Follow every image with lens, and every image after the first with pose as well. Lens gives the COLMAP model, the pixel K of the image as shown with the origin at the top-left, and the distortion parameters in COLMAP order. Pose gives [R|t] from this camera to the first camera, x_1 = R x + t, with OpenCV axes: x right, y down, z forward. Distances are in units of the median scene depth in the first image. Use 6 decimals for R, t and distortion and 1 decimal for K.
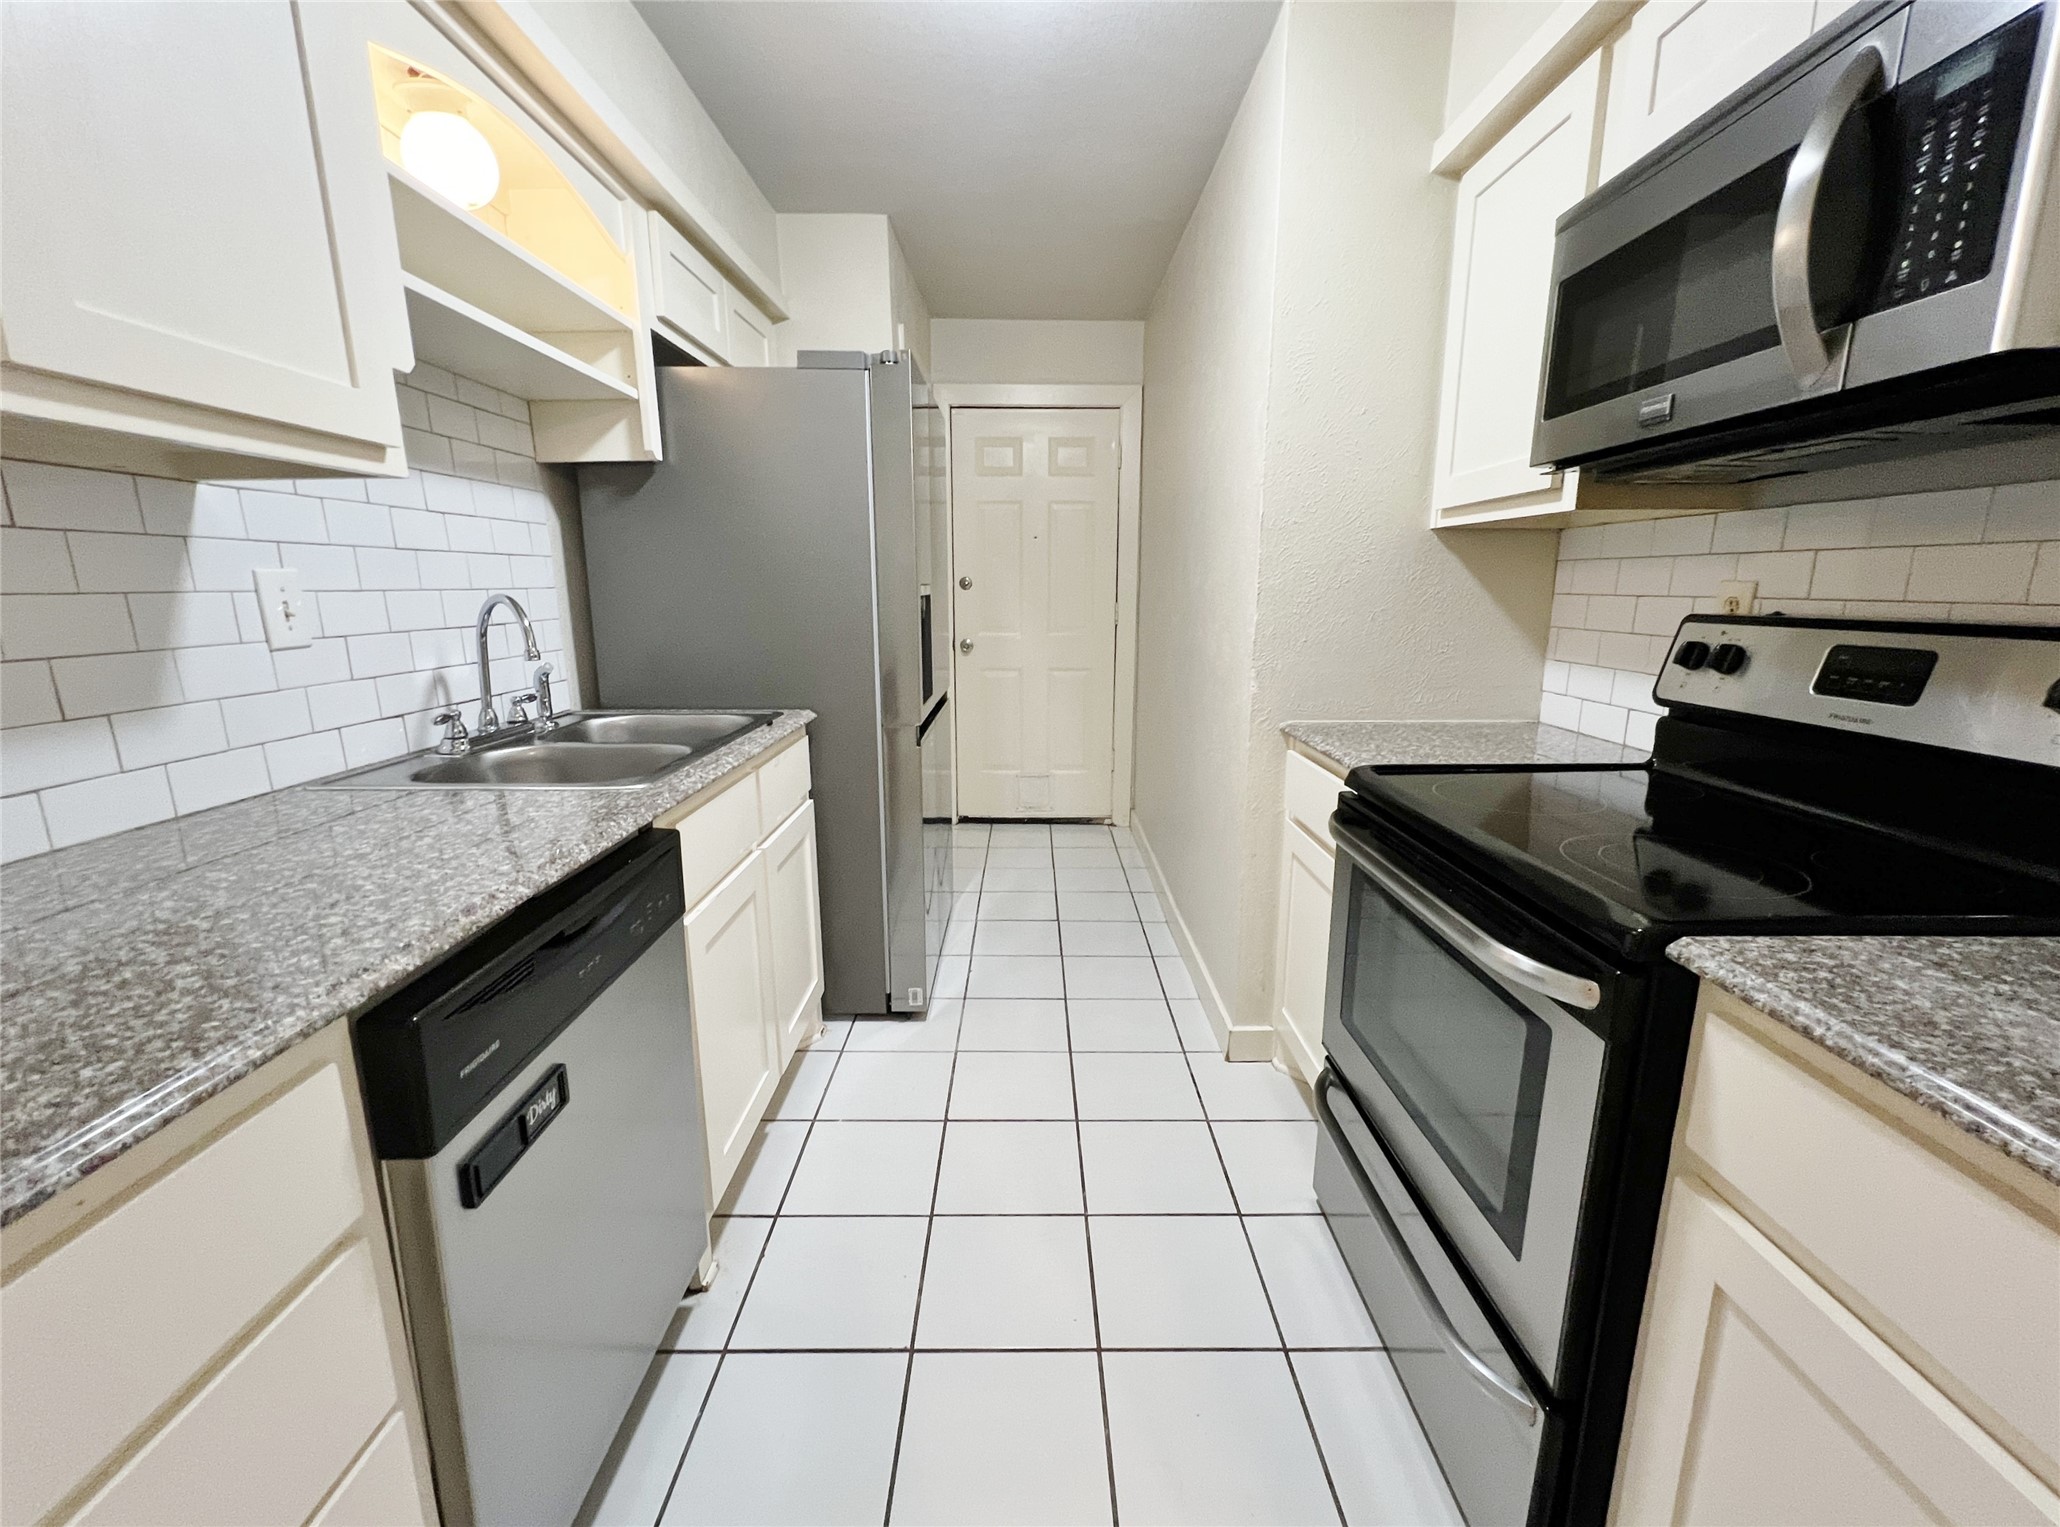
lens RADIAL K [[838.9, 0, 1020.4], [0, 838.9, 760.2], [0, 0, 1]] dist [-0.003239, -0.000177]
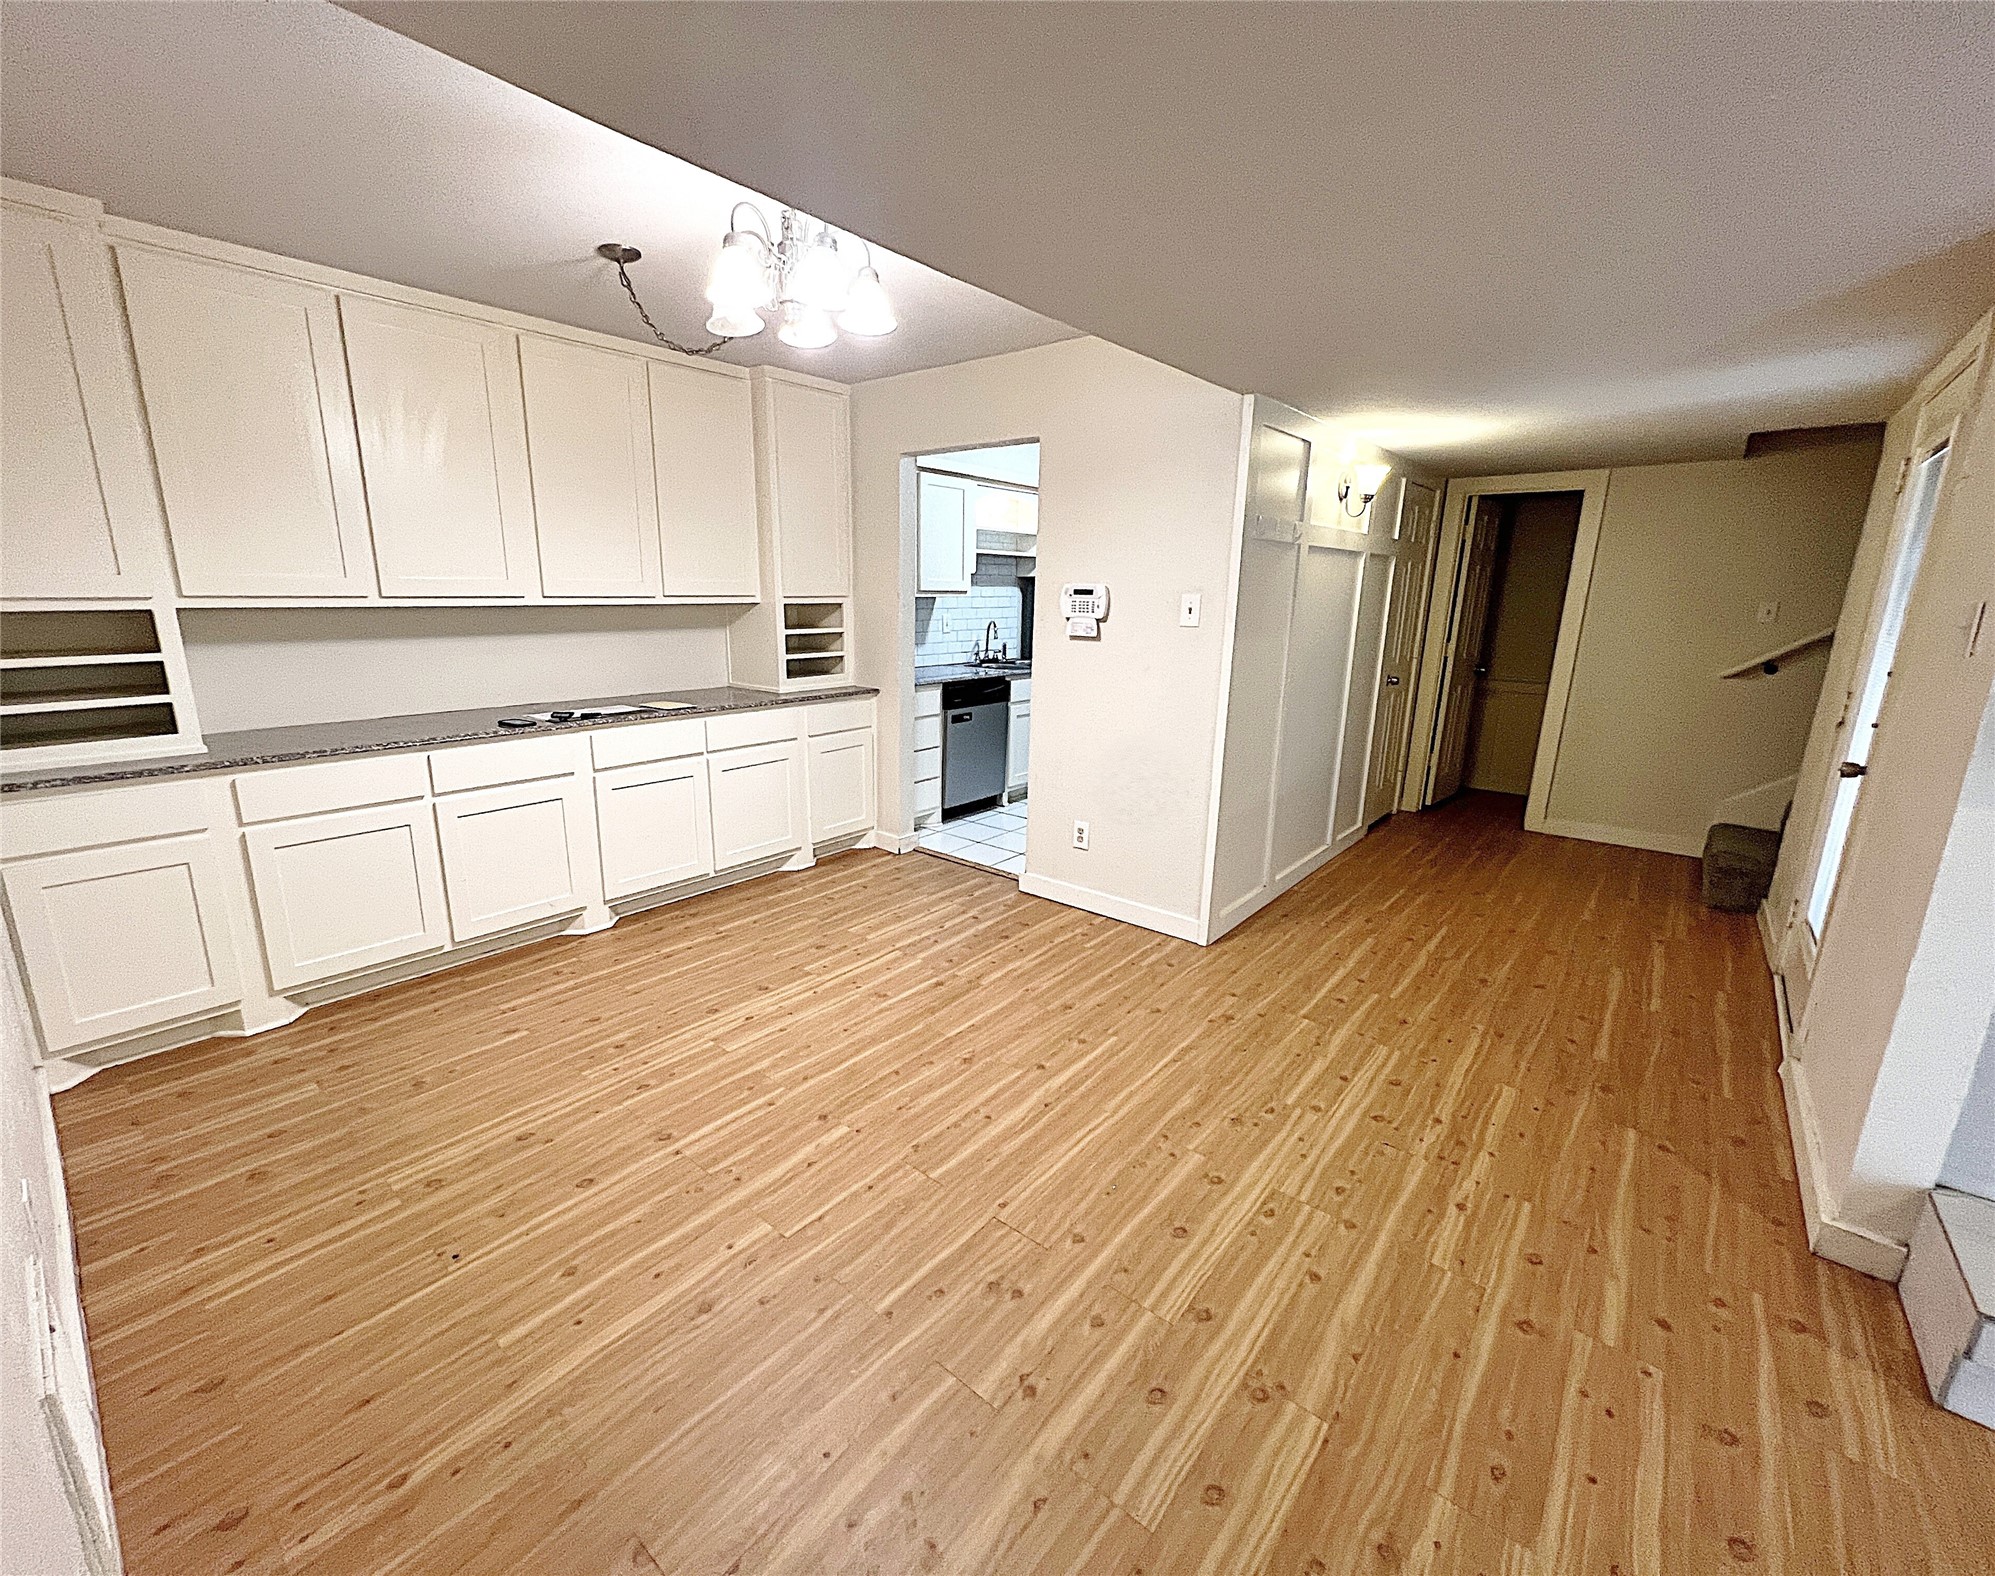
lens RADIAL K [[827.6, 0, 990.8], [0, 827.6, 786.9], [0, 0, 1]] dist [-0.000312, -0.000002]
pose [[0.777360, 0.160050, -0.608355, 1.630317], [-0.148841, 0.986428, 0.069326, 0.258027], [0.611194, 0.036657, 0.790632, -1.771548]]
